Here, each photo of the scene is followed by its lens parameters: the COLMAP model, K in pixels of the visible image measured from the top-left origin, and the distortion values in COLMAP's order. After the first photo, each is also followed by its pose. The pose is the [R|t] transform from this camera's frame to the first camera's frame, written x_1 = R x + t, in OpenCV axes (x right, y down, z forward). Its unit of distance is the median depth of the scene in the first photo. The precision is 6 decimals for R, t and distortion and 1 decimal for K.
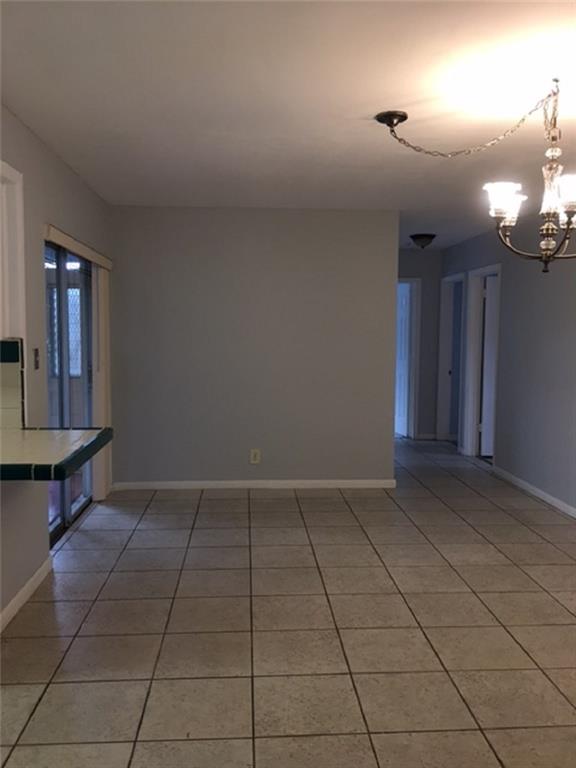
lens RADIAL K [[652.3, 0, 292.5], [0, 652.3, 375.7], [0, 0, 1]] dist [0.074723, -0.111855]
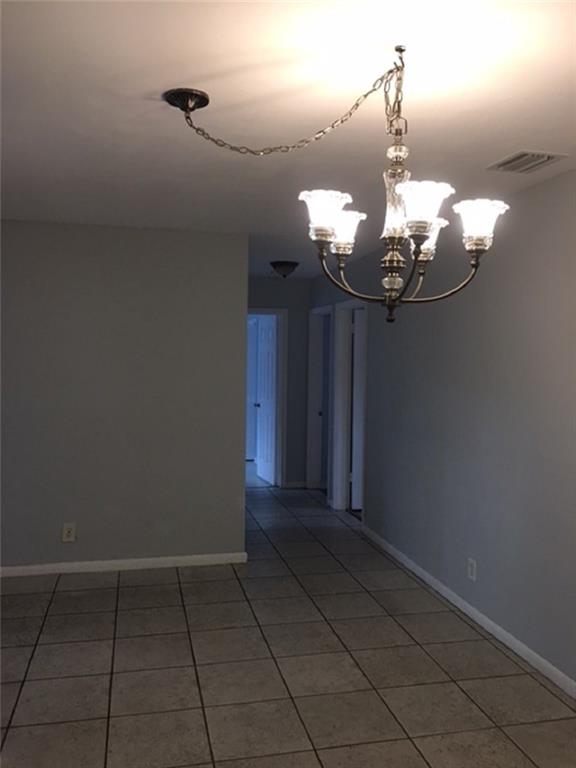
lens RADIAL K [[652.2, 0, 286.0], [0, 652.2, 368.2], [0, 0, 1]] dist [0.072399, -0.102128]
pose [[0.988433, 0.000673, 0.151657, 0.158859], [0.006426, 0.998906, -0.046314, -0.071785], [-0.151522, 0.046753, 0.987348, 0.313468]]
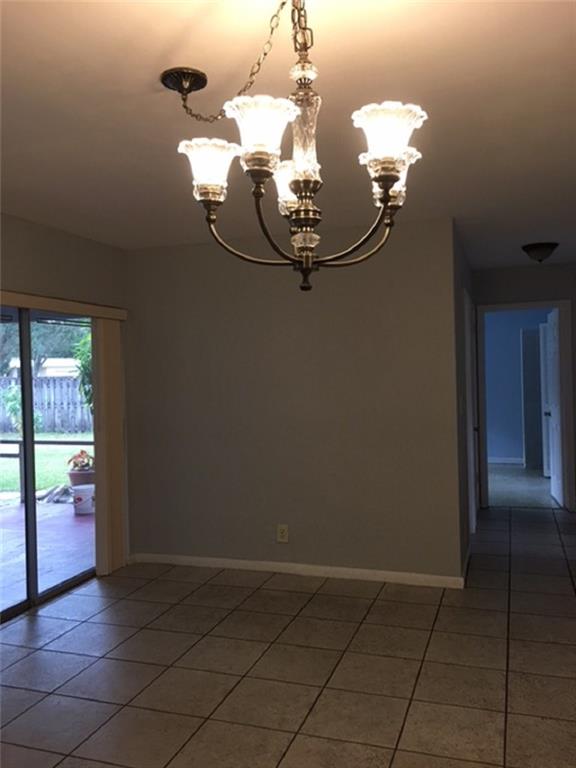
lens RADIAL K [[652.3, 0, 292.5], [0, 652.3, 375.7], [0, 0, 1]] dist [0.074723, -0.111855]
pose [[0.920068, -0.028758, -0.390703, 0.545131], [0.006691, 0.998310, -0.057725, -0.051006], [0.391703, 0.050497, 0.918705, 0.465939]]
